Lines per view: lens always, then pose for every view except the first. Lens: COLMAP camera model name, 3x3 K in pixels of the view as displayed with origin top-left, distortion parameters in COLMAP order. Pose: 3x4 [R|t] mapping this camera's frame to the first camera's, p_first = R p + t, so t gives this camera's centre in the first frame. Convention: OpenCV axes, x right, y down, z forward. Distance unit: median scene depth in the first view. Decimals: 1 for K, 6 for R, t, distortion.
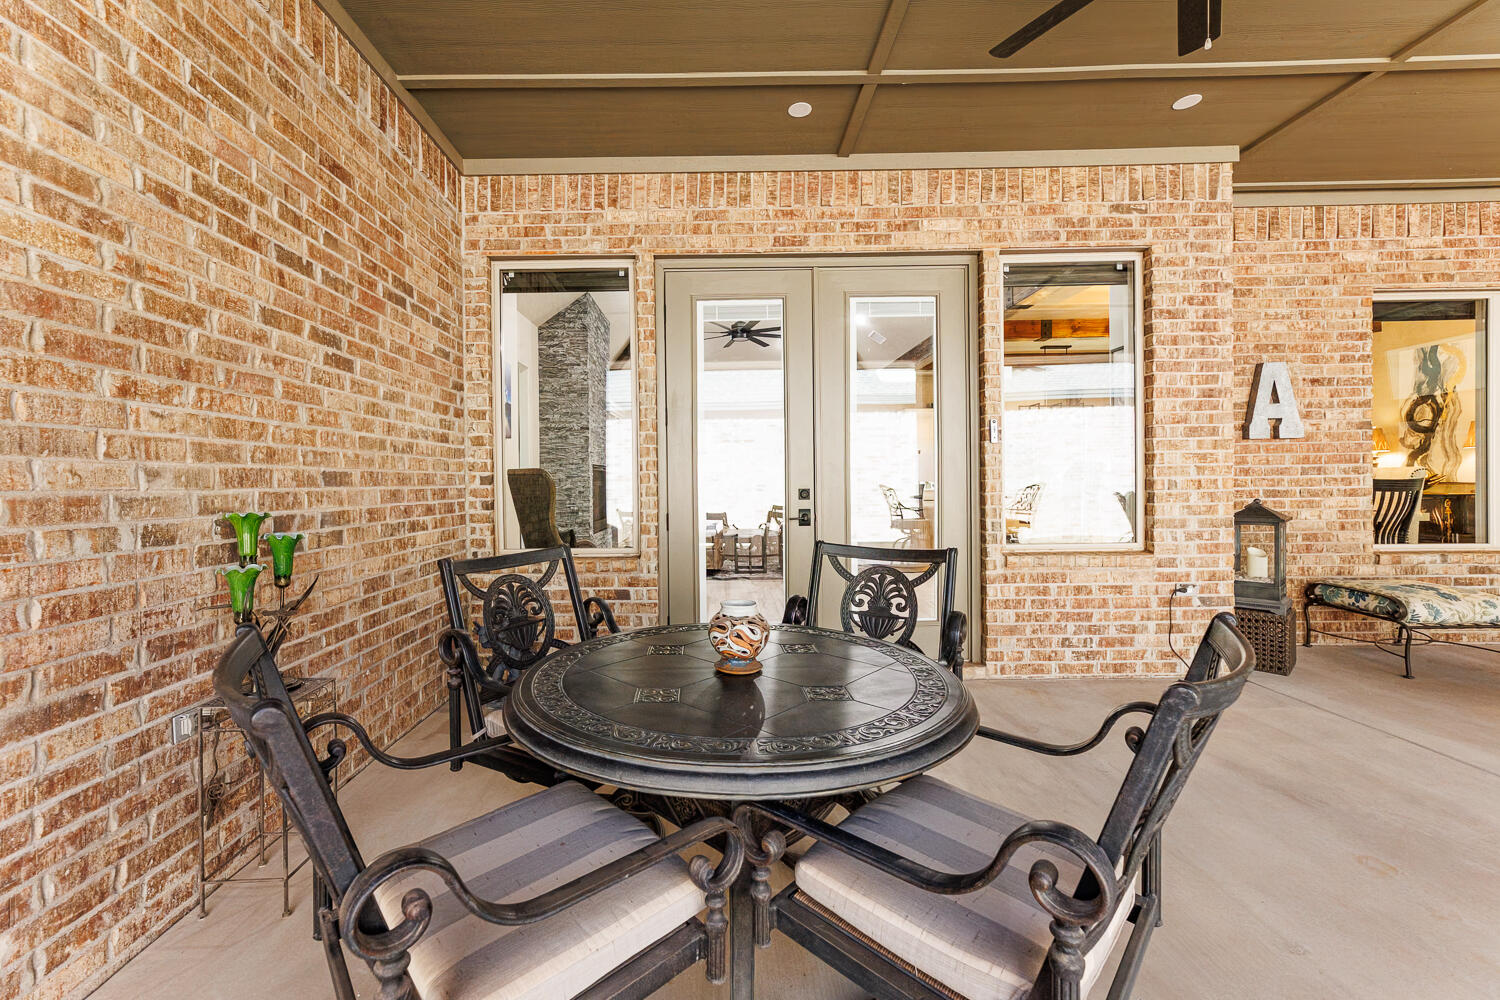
lens RADIAL K [[611.6, 0, 735.2], [0, 611.6, 489.2], [0, 0, 1]] dist [0.002736, 0.002149]
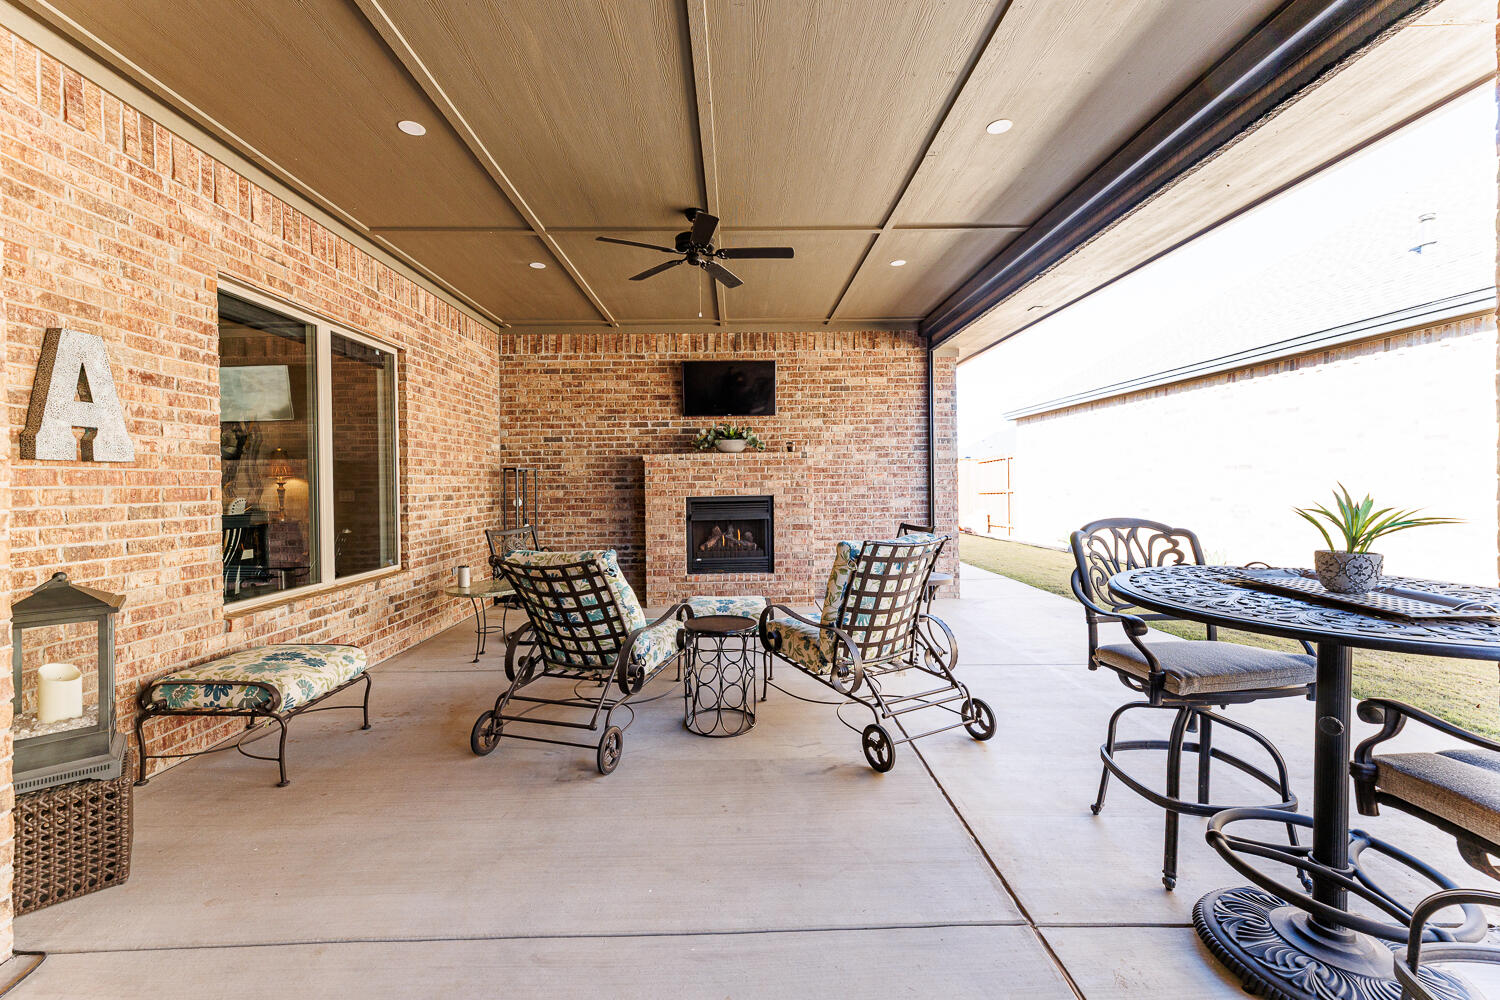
lens RADIAL K [[611.6, 0, 736.2], [0, 611.6, 487.5], [0, 0, 1]] dist [0.002736, 0.002149]
pose [[-0.002435, 0.008183, 0.999964, 0.282220], [0.024436, 0.999668, -0.008121, -0.036469], [-0.999698, 0.024416, -0.002634, 0.371566]]
